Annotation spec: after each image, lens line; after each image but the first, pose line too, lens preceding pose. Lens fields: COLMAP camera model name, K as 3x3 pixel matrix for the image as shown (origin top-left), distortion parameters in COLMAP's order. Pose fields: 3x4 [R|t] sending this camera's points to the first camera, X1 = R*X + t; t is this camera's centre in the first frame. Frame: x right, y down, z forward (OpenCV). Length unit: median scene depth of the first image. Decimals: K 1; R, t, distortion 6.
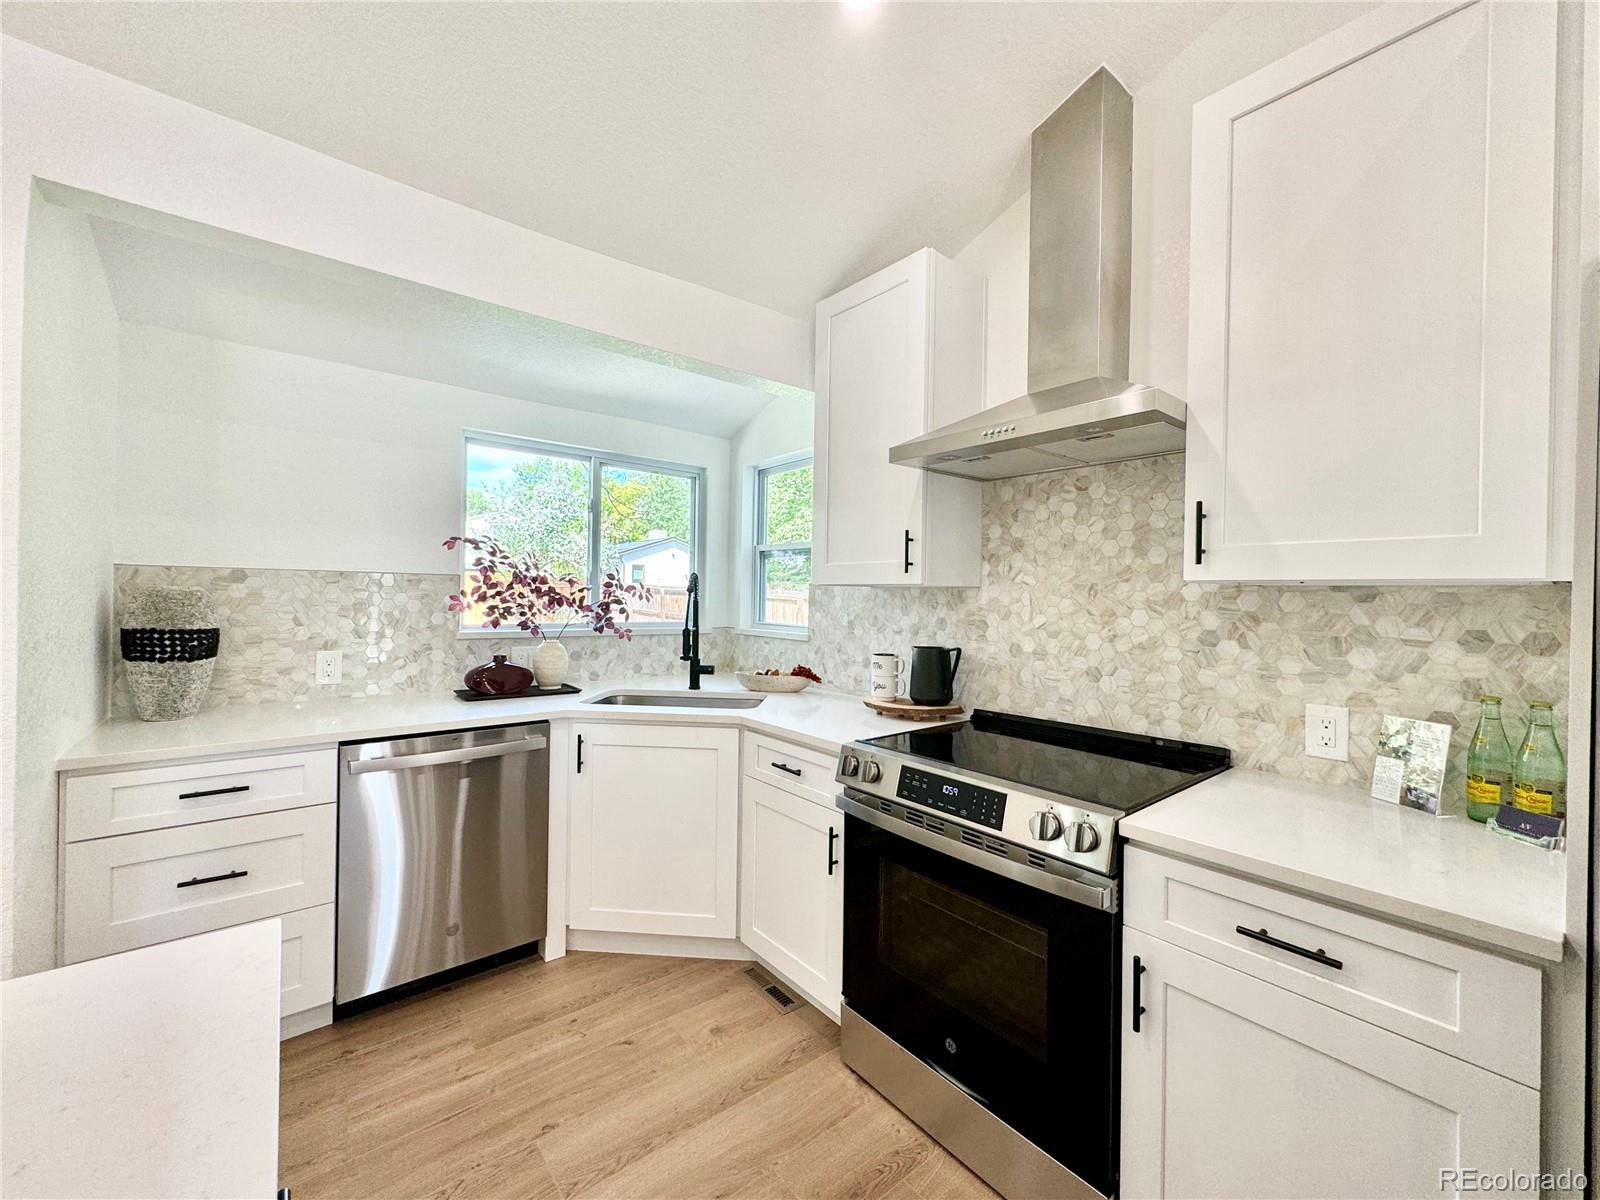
lens RADIAL K [[637.0, 0, 804.0], [0, 637.0, 598.0], [0, 0, 1]] dist [-0.002113, 0.000476]
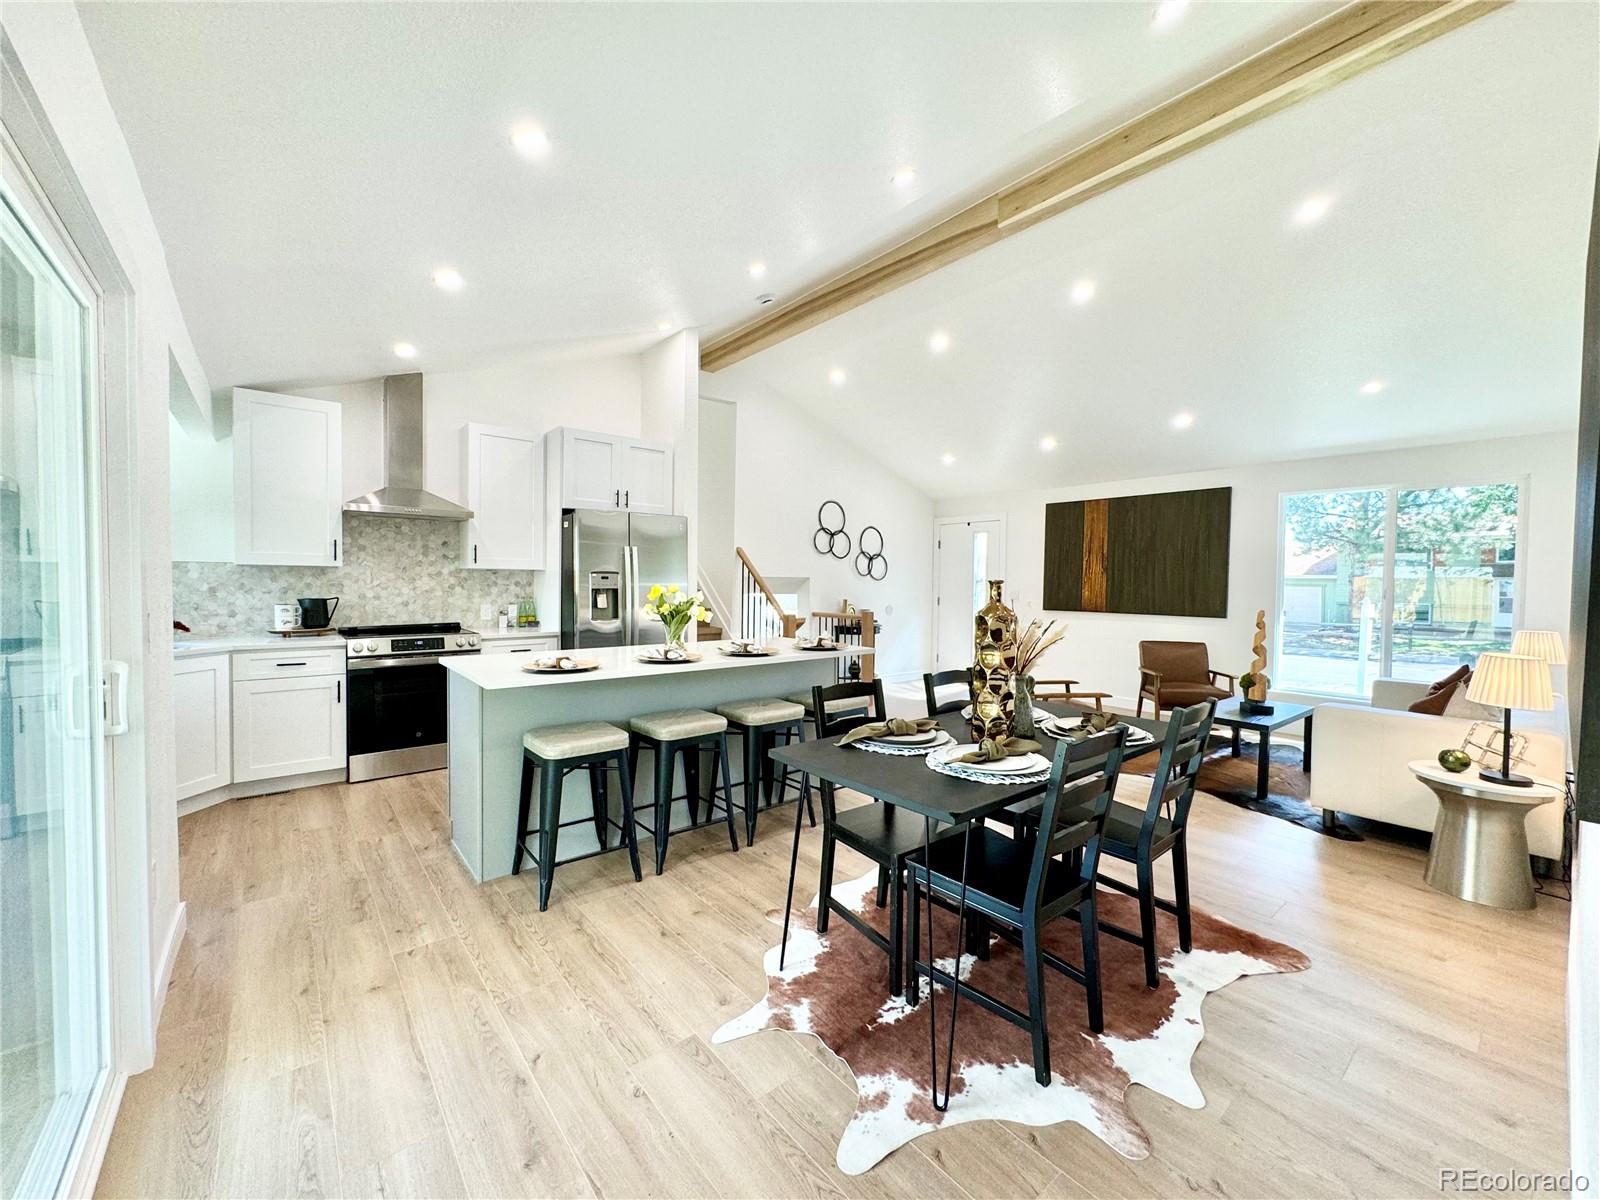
lens RADIAL K [[637.0, 0, 799.2], [0, 637.0, 600.1], [0, 0, 1]] dist [-0.002113, 0.000476]
pose [[-0.004180, -0.048378, 0.998820, -1.833405], [-0.010300, 0.998778, 0.048333, -0.026175], [-0.999938, -0.010086, -0.004674, -0.469091]]
